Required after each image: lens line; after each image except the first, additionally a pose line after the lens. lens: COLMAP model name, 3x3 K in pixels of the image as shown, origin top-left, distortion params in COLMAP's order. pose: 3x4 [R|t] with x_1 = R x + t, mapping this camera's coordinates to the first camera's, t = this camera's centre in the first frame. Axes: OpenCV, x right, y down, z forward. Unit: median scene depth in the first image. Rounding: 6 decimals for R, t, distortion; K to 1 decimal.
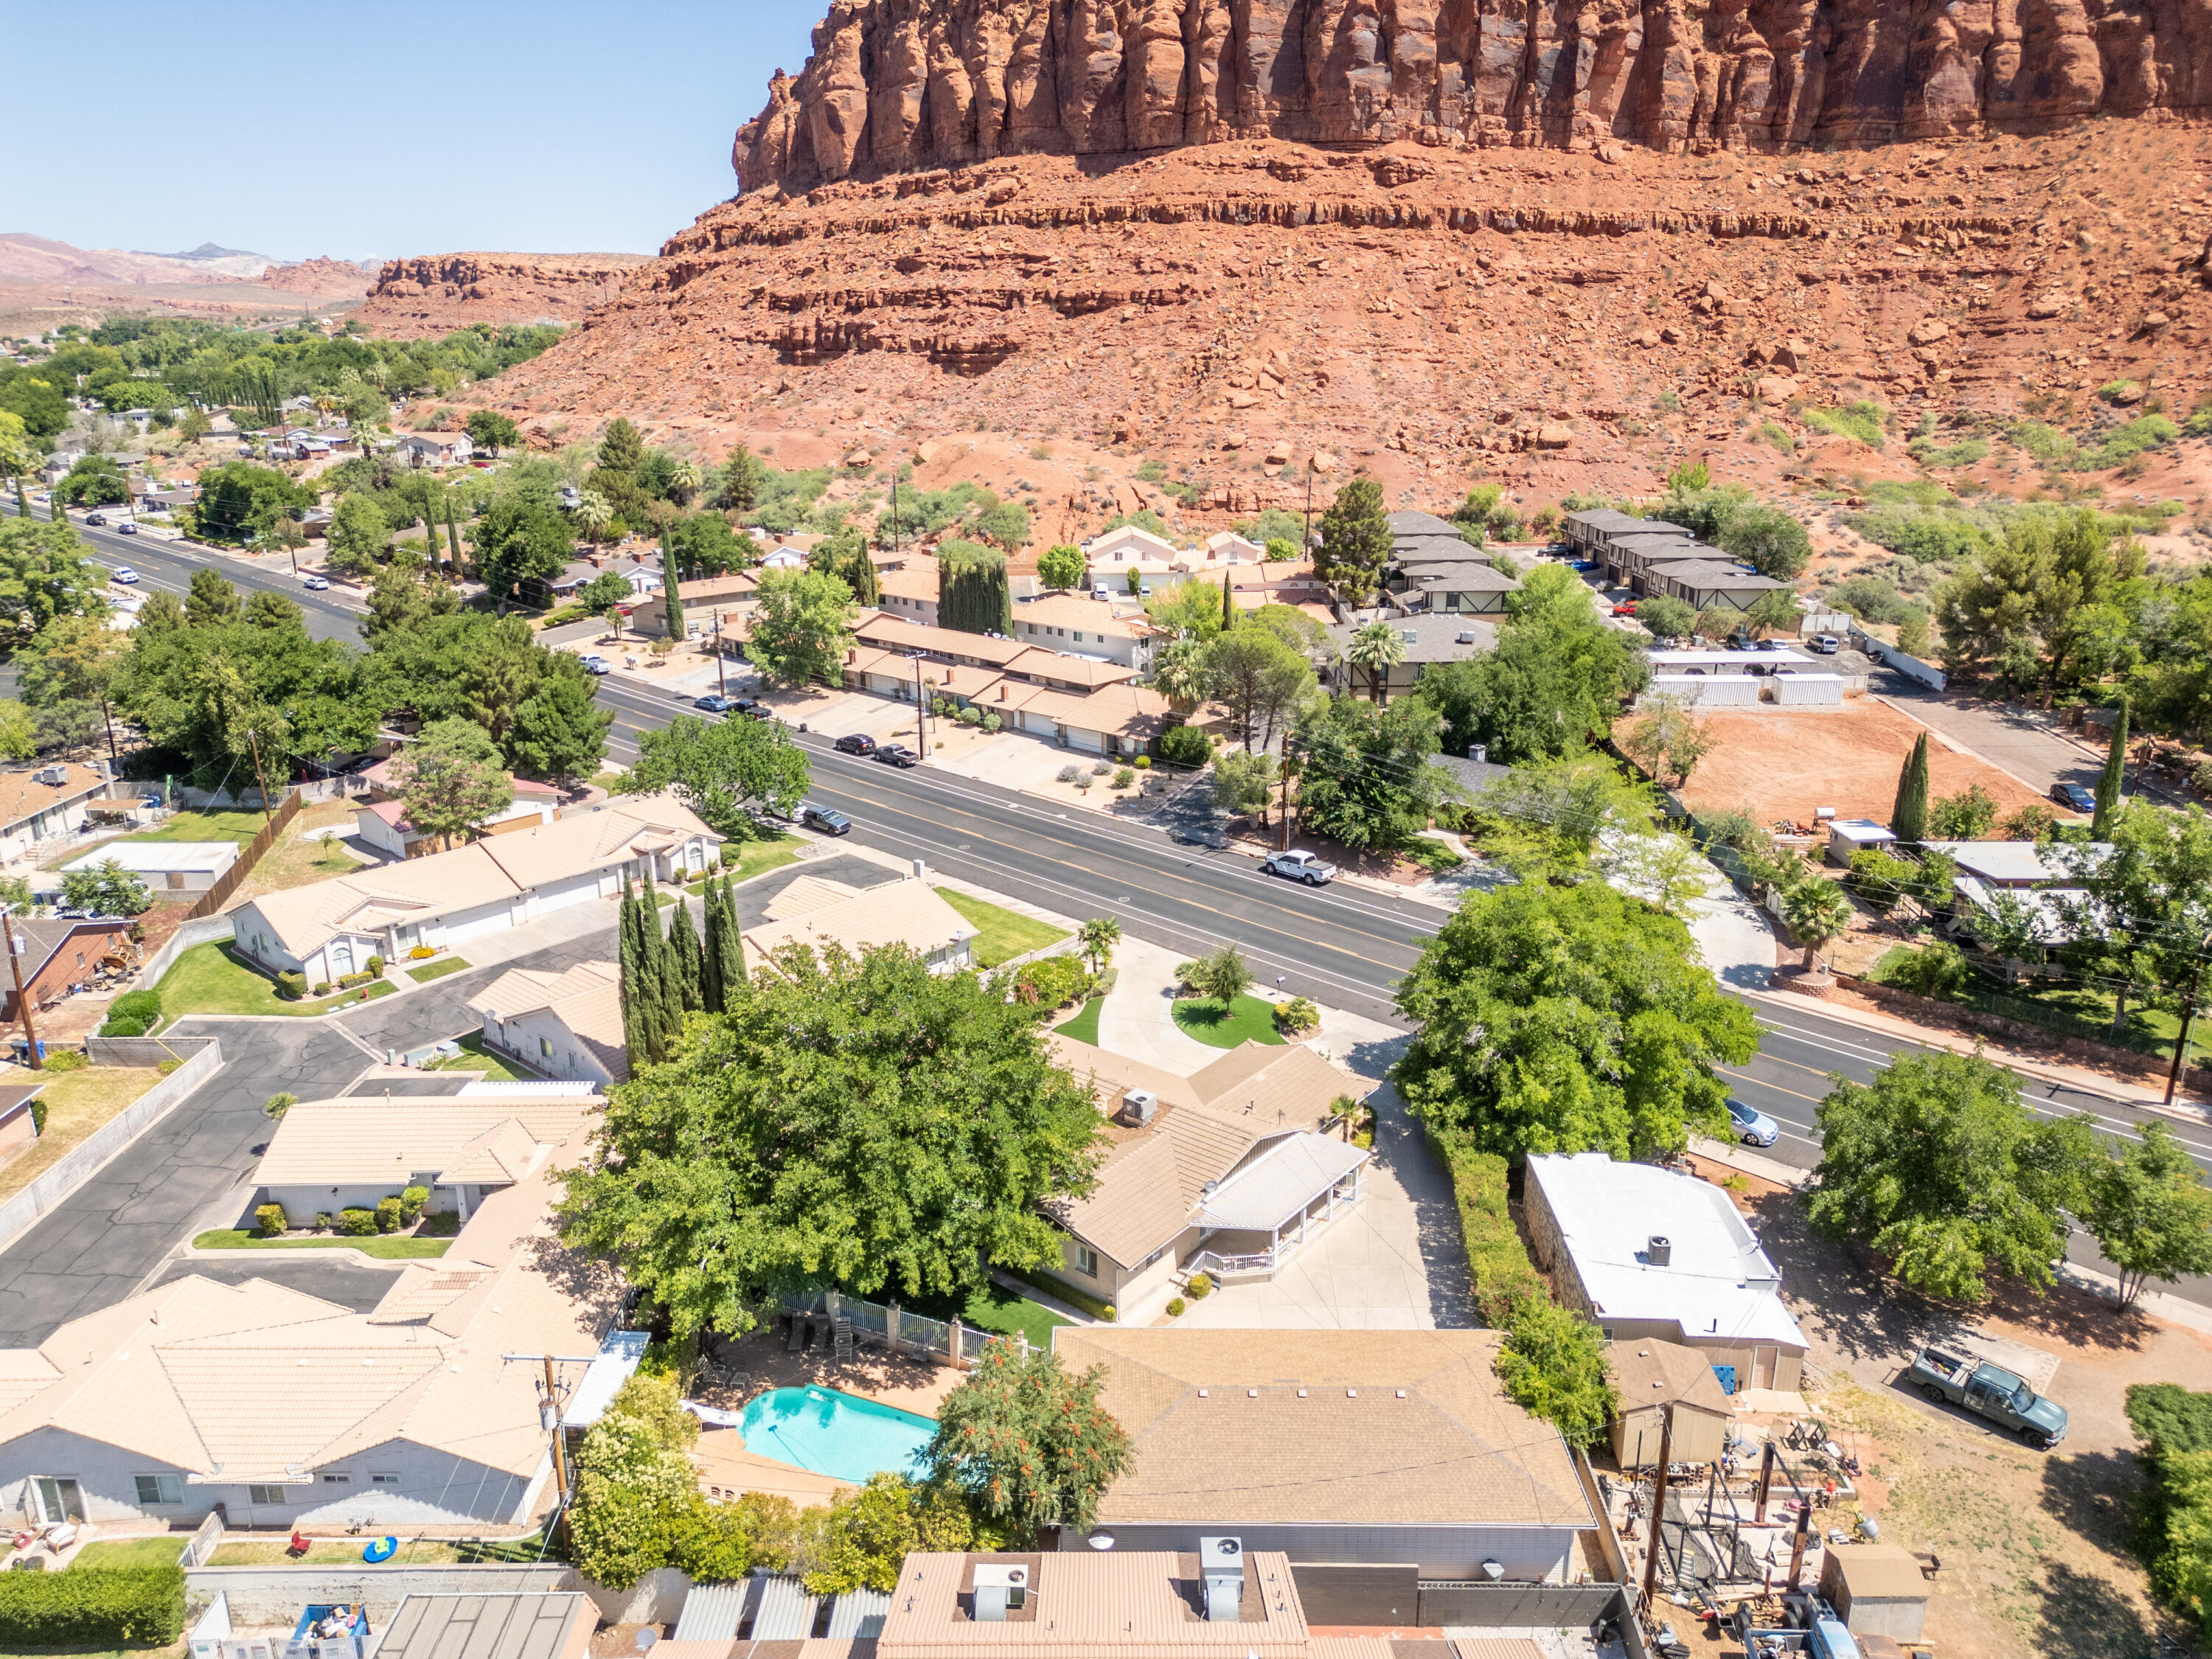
lens RADIAL K [[1584.8, 0, 1106.0], [0, 1584.8, 829.5], [0, 0, 1]] dist [0.088365, -0.095611]
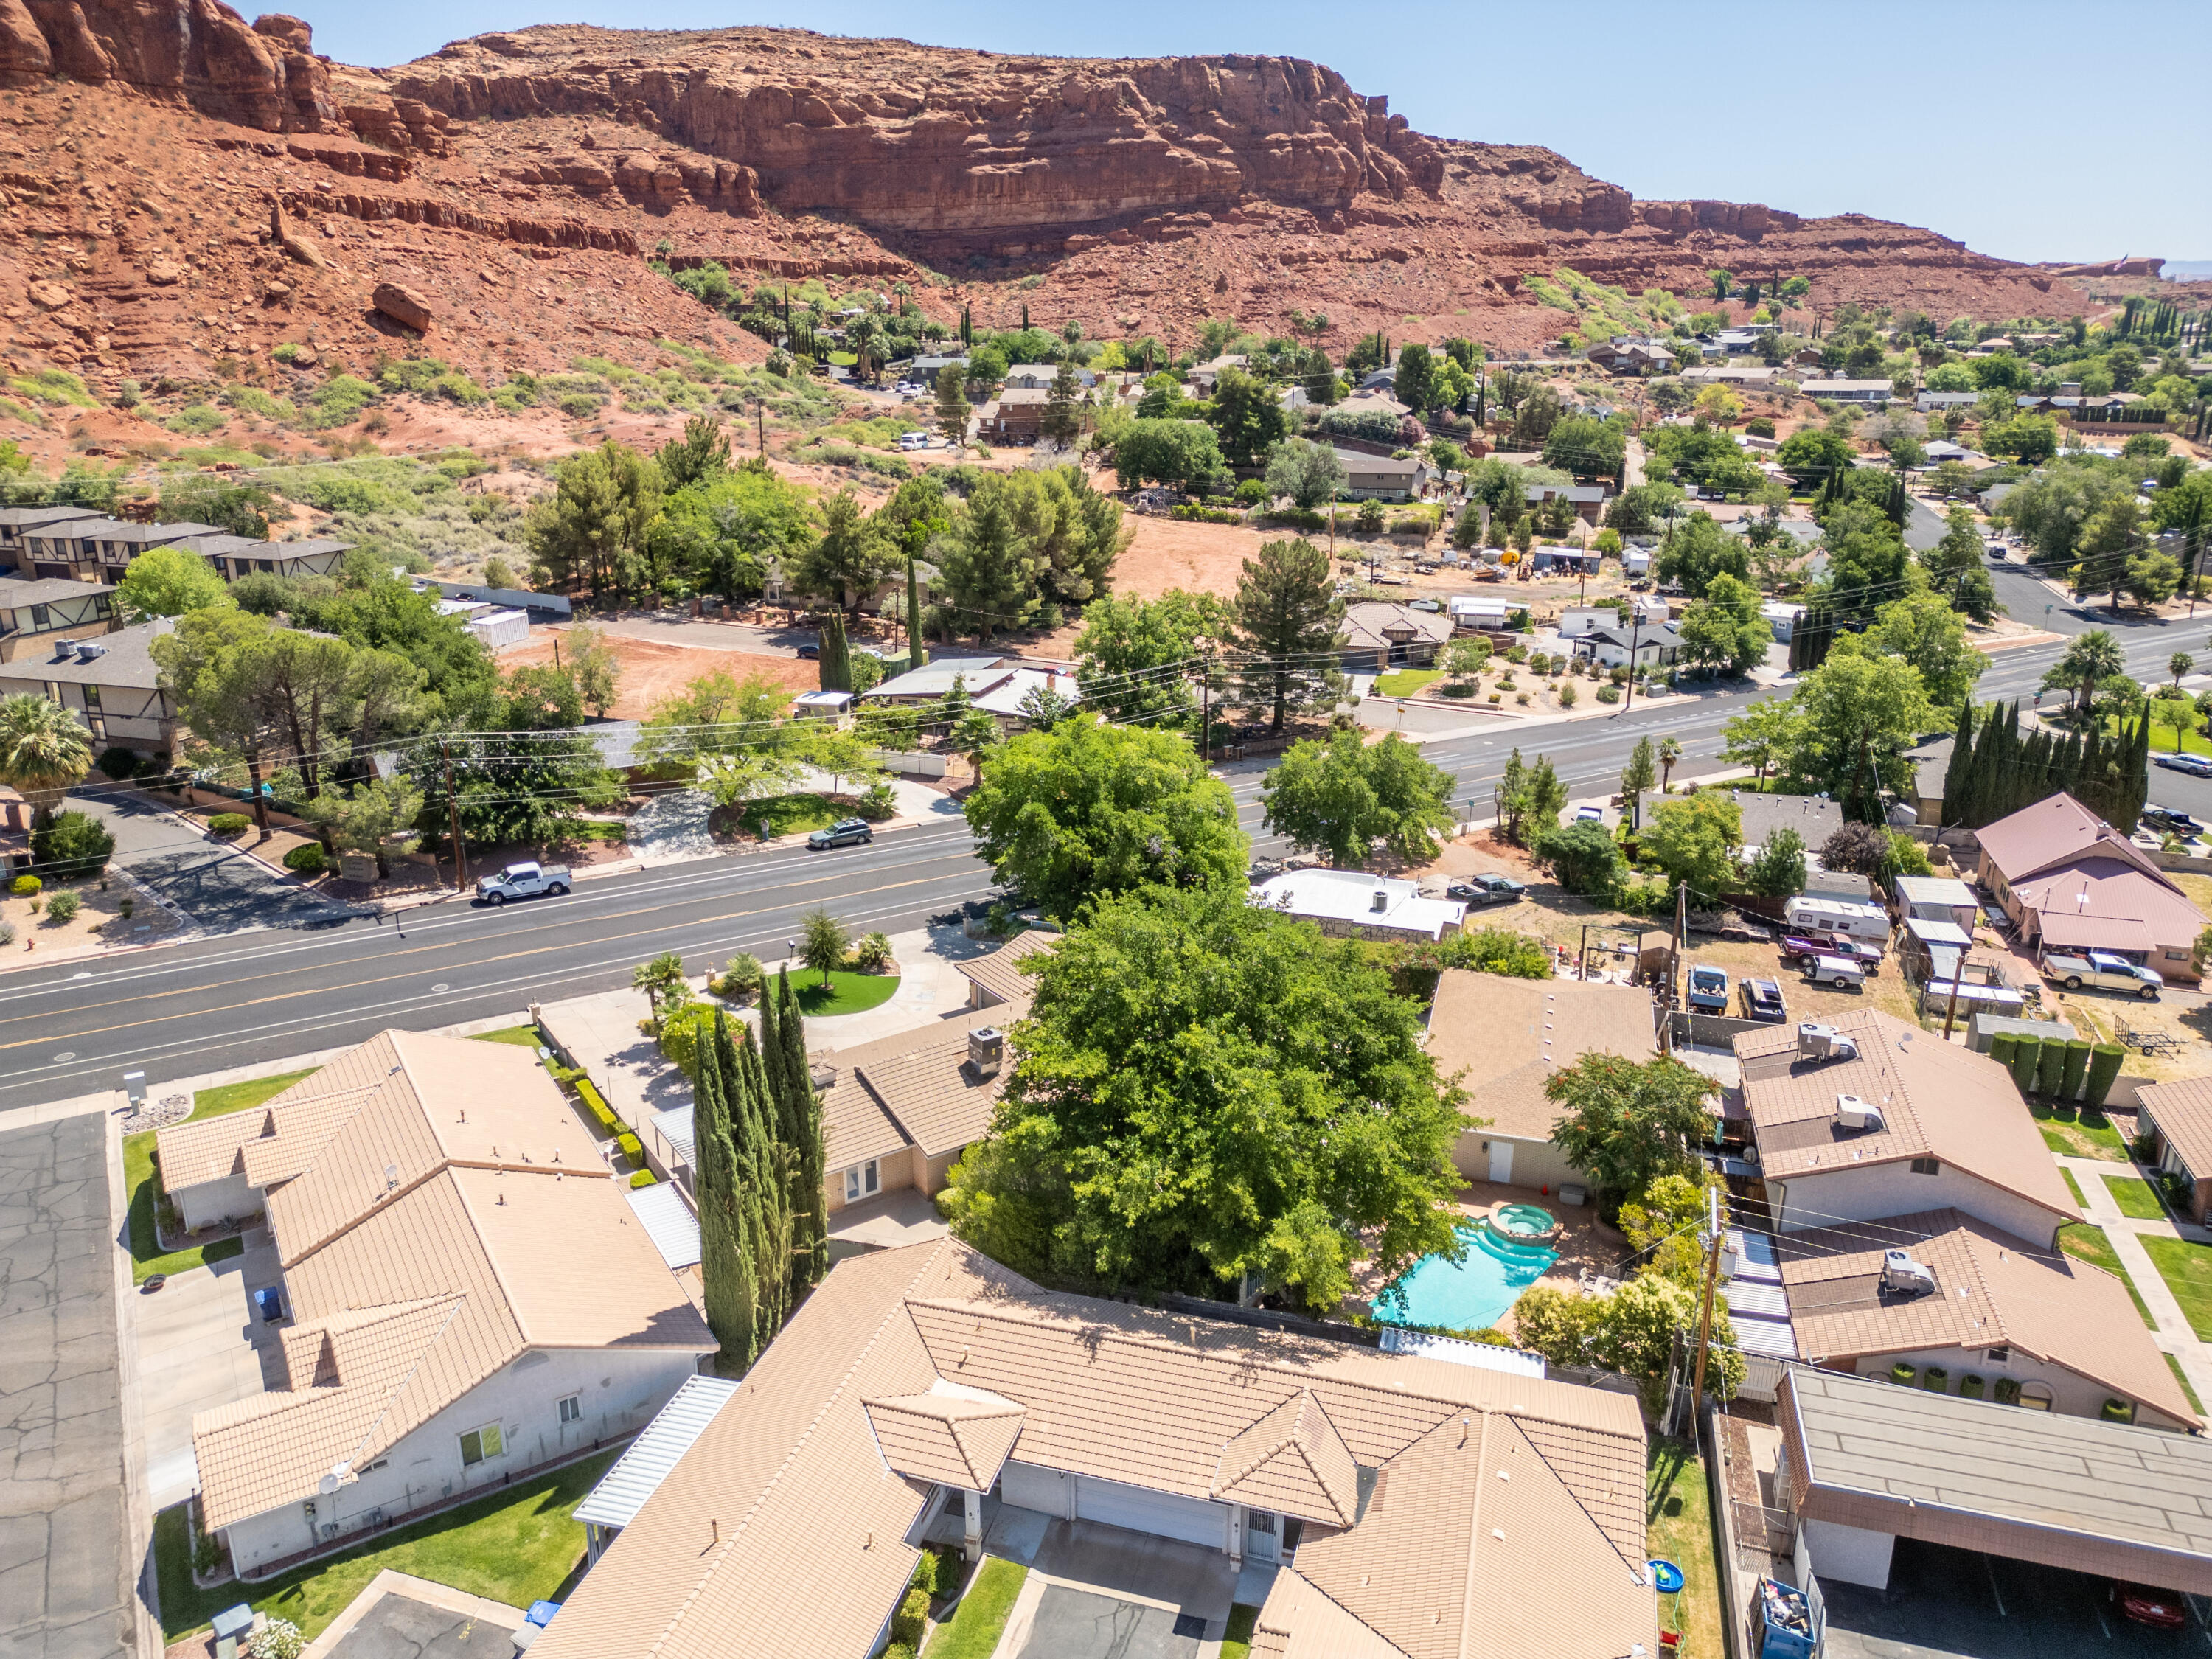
lens RADIAL K [[1584.8, 0, 1106.0], [0, 1584.8, 829.5], [0, 0, 1]] dist [0.088365, -0.095611]
pose [[0.262910, -0.286797, 0.921209, -0.510399], [0.285977, 0.935056, 0.209491, -0.083007], [-0.921464, 0.208367, 0.327853, 0.383724]]
